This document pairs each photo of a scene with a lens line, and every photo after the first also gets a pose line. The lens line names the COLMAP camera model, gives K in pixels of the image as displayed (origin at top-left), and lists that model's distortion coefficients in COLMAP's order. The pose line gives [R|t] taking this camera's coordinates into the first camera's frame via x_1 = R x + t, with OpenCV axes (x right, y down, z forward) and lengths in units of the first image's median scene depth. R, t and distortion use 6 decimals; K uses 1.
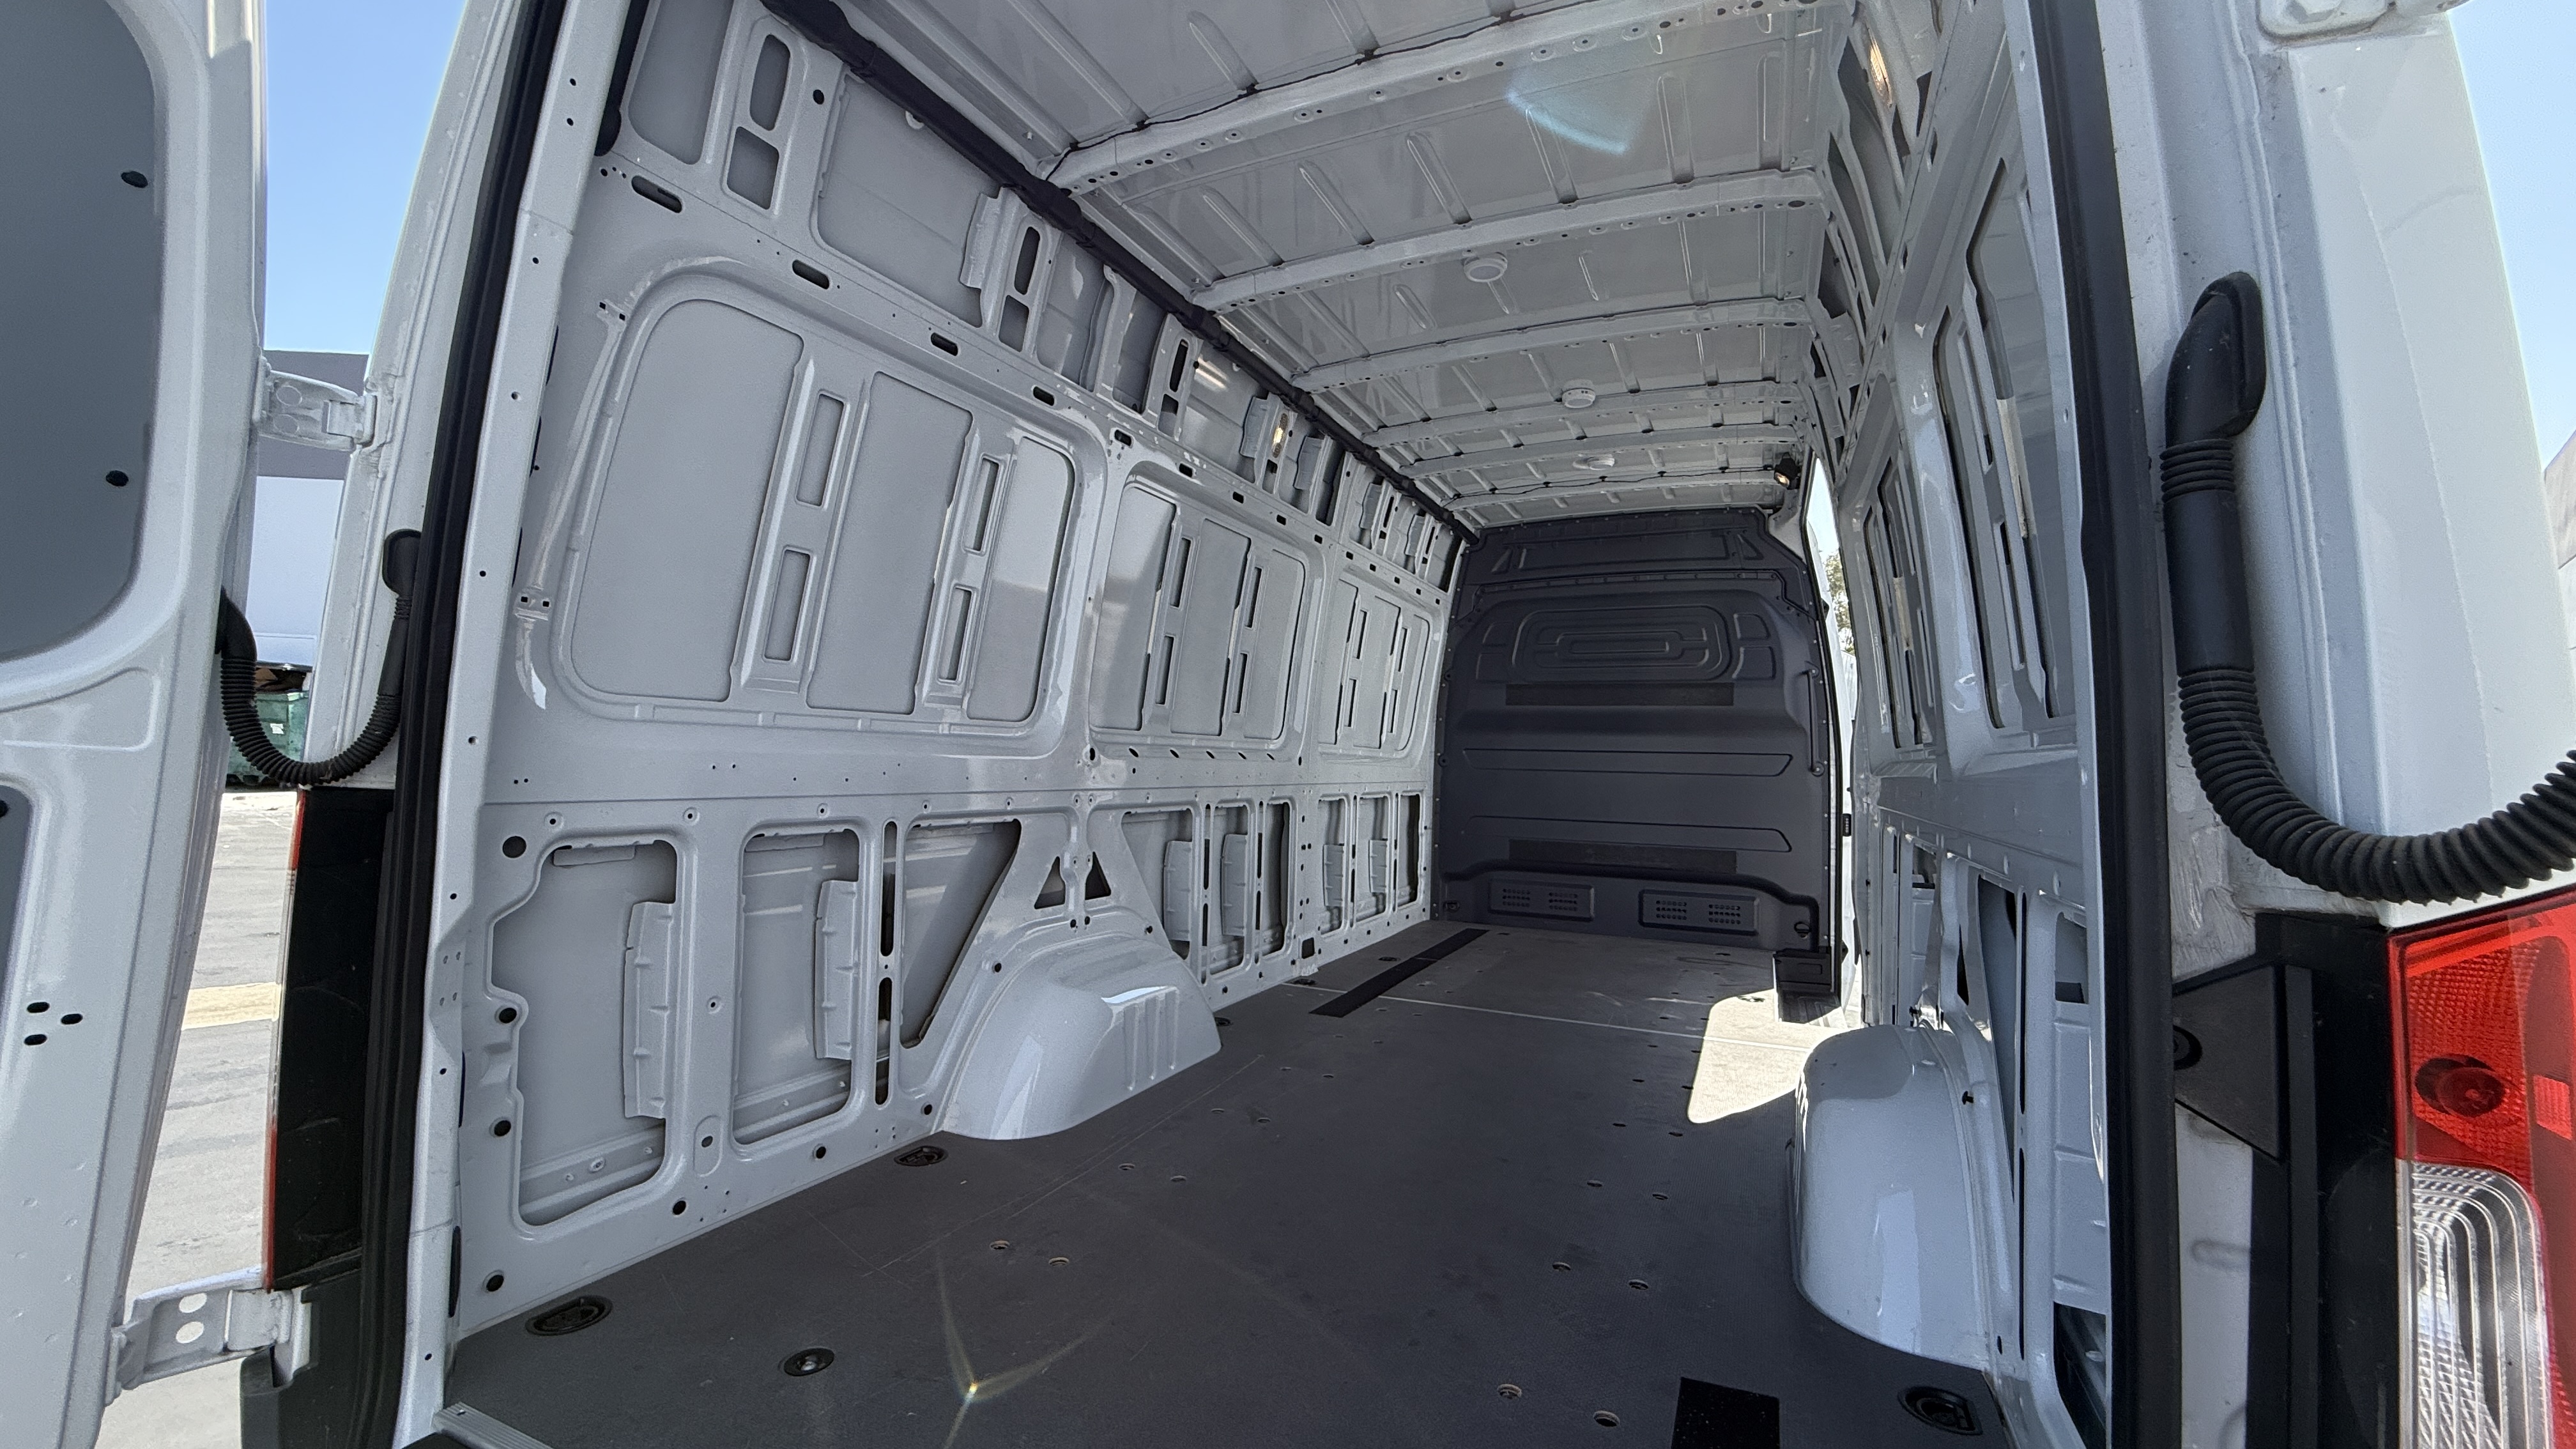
lens RADIAL K [[1040.6, 0, 1288.0], [0, 1040.6, 724.5], [0, 0, 1]] dist [0.002678, 0.000250]
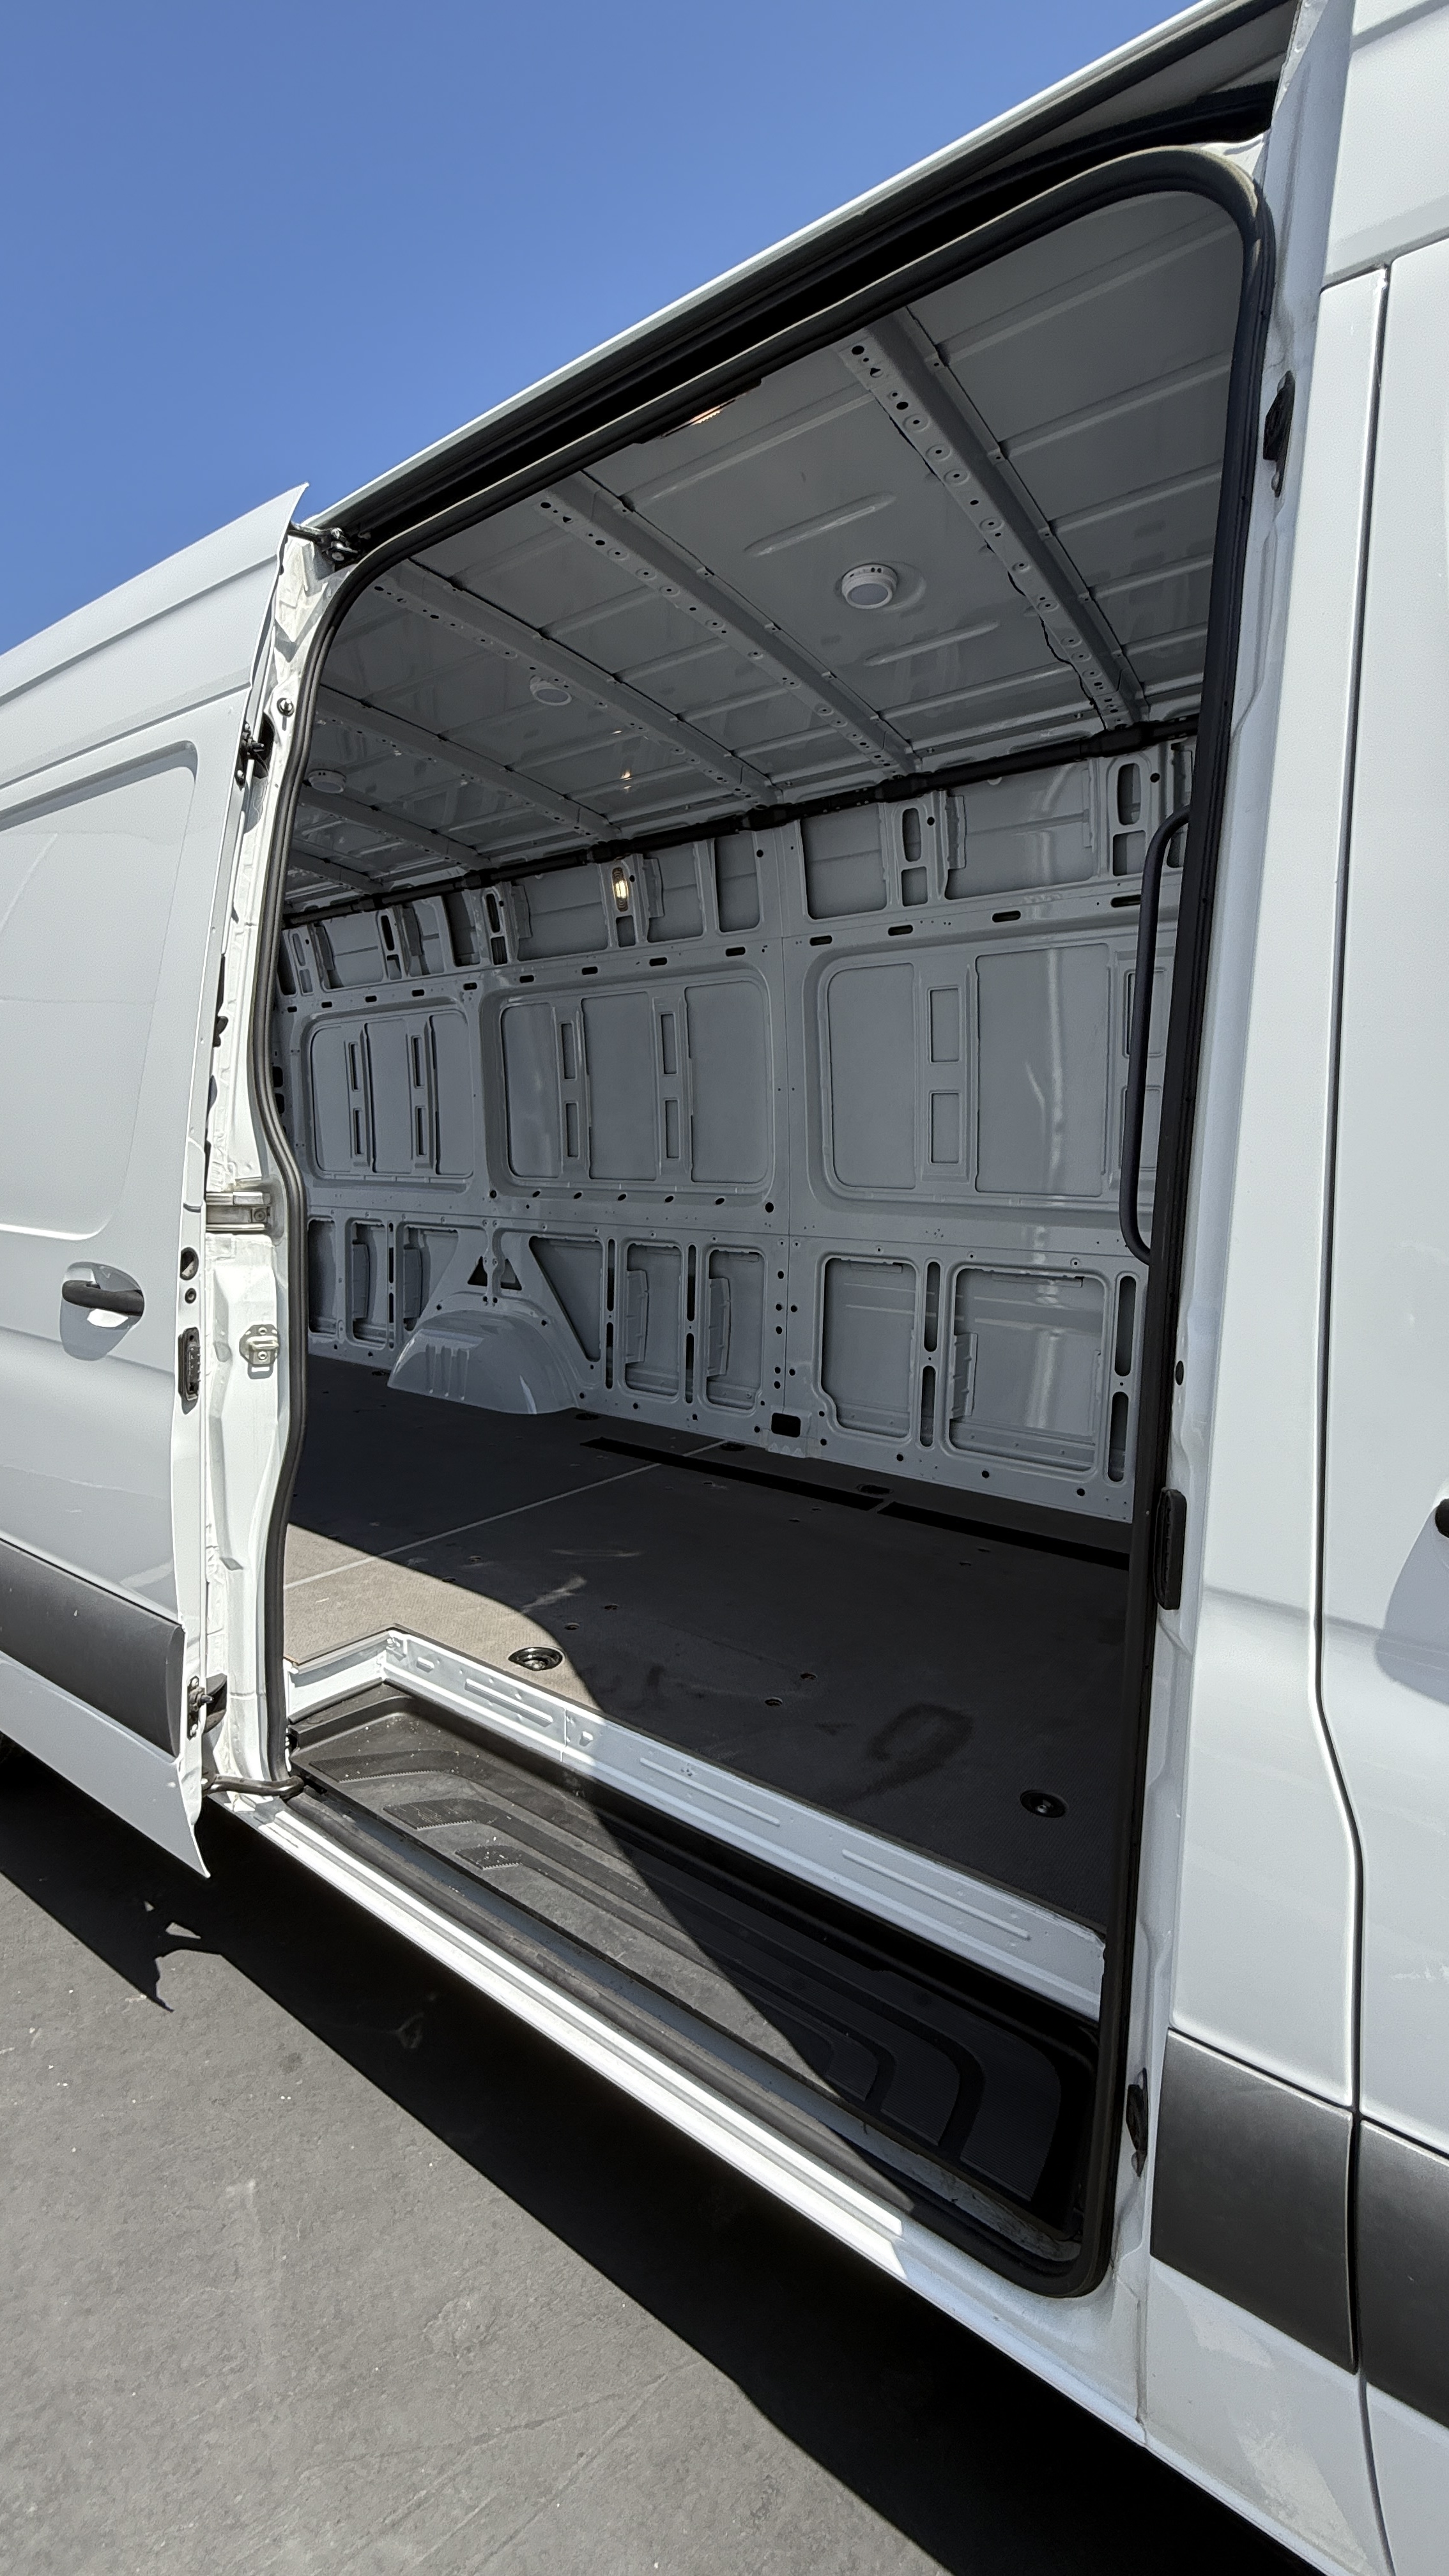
lens RADIAL K [[1040.6, 0, 722.7], [0, 1040.6, 1278.5], [0, 0, 1]] dist [0.002678, 0.000250]
pose [[-0.194439, 0.073767, -0.978137, 1.288740], [0.009591, 0.997264, 0.073303, 0.043475], [0.980868, 0.004872, -0.194614, 1.654874]]
